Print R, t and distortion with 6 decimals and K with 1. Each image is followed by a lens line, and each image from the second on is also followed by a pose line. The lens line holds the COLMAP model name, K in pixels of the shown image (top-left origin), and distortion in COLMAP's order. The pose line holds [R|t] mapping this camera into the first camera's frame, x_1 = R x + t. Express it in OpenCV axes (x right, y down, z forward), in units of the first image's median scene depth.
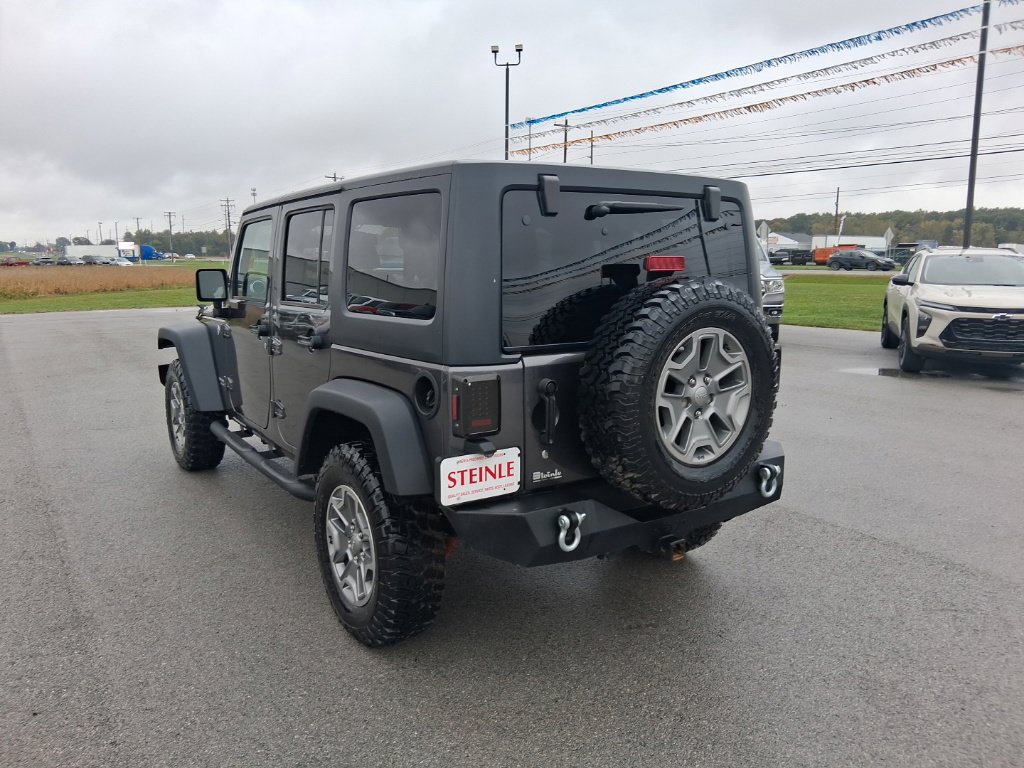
lens RADIAL K [[822.5, 0, 512.0], [0, 822.5, 384.0], [0, 0, 1]] dist [0.067284, -0.000445]
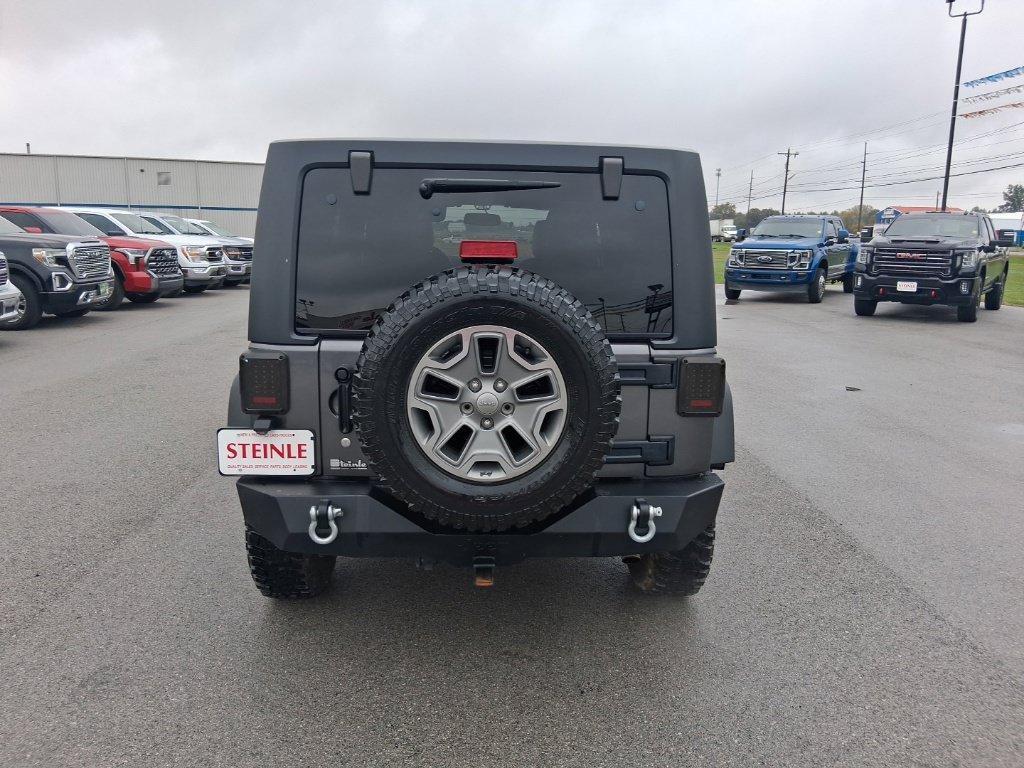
lens RADIAL K [[781.1, 0, 509.2], [0, 781.1, 382.0], [0, 0, 1]] dist [0.099586, -0.174023]
pose [[0.845242, 0.112875, -0.522327, 0.693862], [-0.106208, 0.993422, 0.042810, -0.046845], [0.523723, 0.019290, 0.851670, 0.318355]]
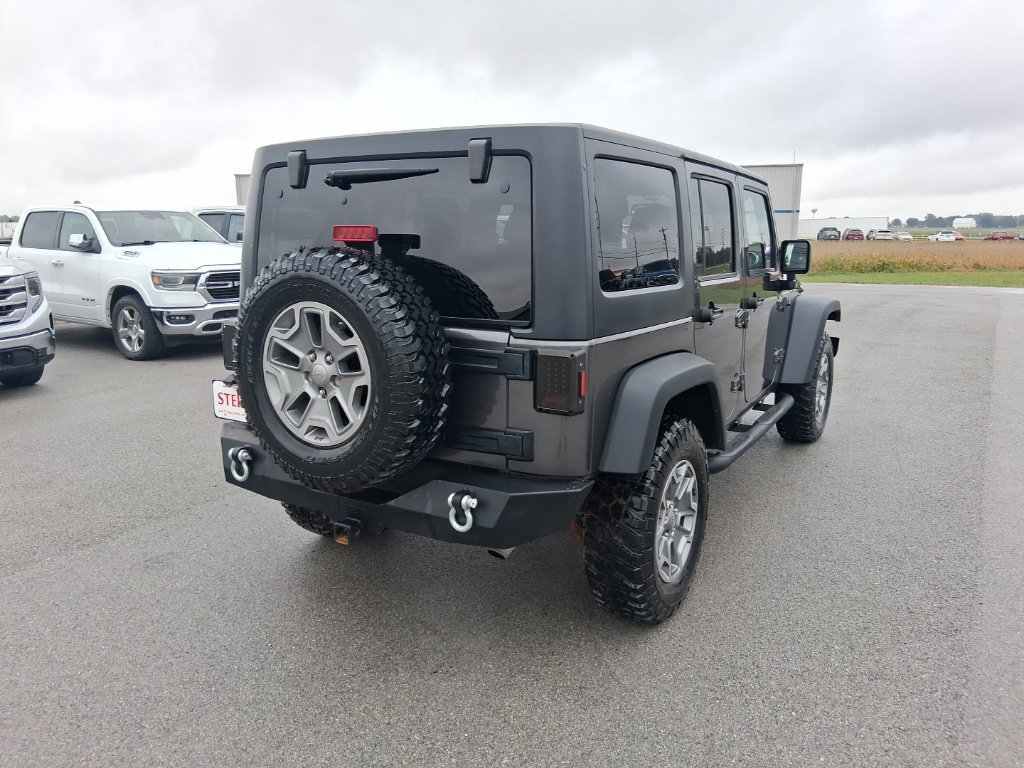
lens RADIAL K [[769.1, 0, 517.4], [0, 769.1, 384.1], [0, 0, 1]] dist [0.109078, -0.158035]
pose [[0.412099, 0.176240, -0.893931, 1.149339], [-0.155156, 0.980359, 0.121753, -0.120815], [0.897831, 0.088525, 0.431350, 0.843255]]
